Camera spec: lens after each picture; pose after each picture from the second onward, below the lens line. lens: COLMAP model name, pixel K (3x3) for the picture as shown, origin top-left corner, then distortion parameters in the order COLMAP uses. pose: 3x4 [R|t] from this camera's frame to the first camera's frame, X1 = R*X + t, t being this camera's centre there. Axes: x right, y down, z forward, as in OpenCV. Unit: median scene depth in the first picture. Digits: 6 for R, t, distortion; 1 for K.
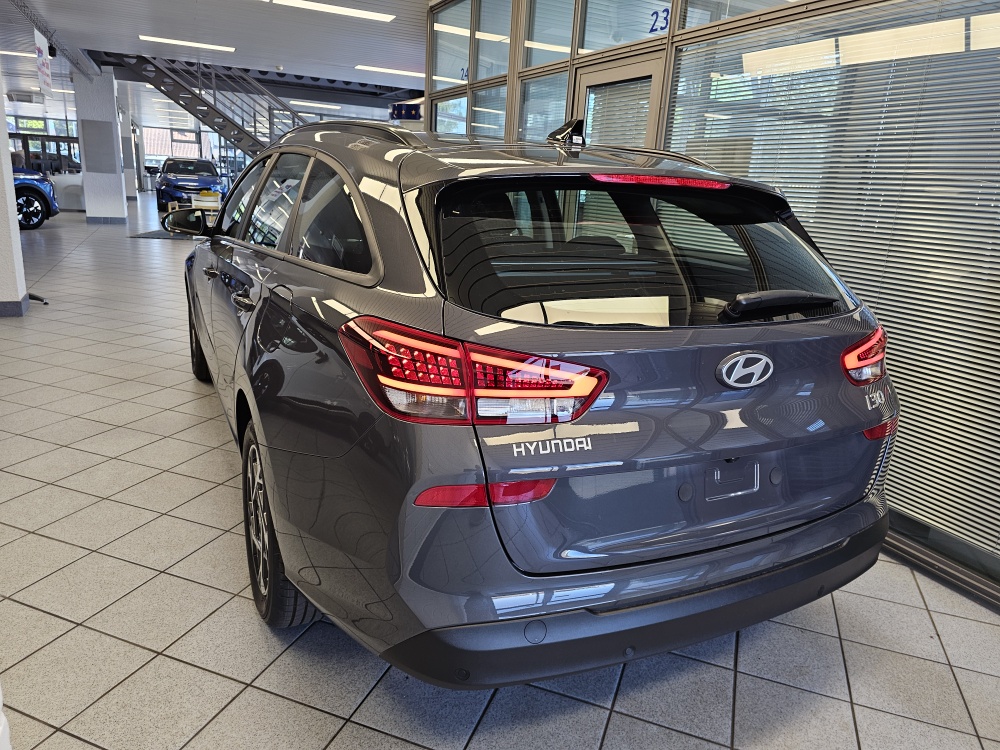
lens RADIAL K [[679.6, 0, 500.2], [0, 679.6, 378.8], [0, 0, 1]] dist [0.042230, -0.053477]
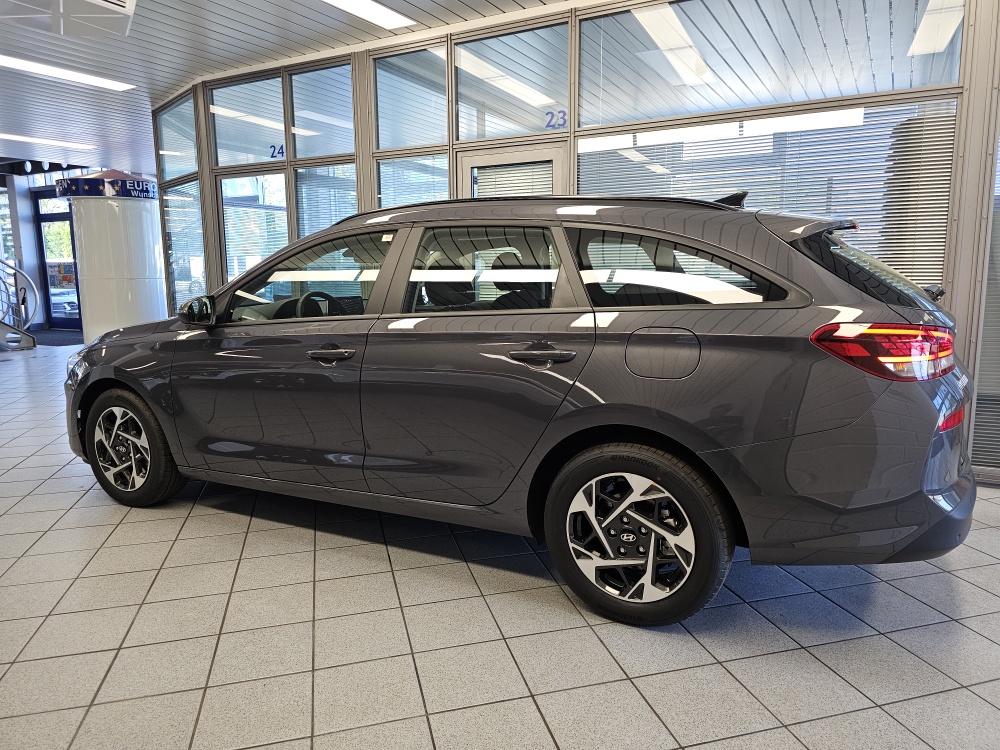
lens RADIAL K [[679.6, 0, 498.2], [0, 679.6, 370.1], [0, 0, 1]] dist [0.042230, -0.053477]
pose [[0.812250, -0.157846, 0.561547, -0.652933], [0.219232, 0.974719, -0.043123, -0.037073], [-0.540544, 0.158135, 0.826320, 0.083512]]
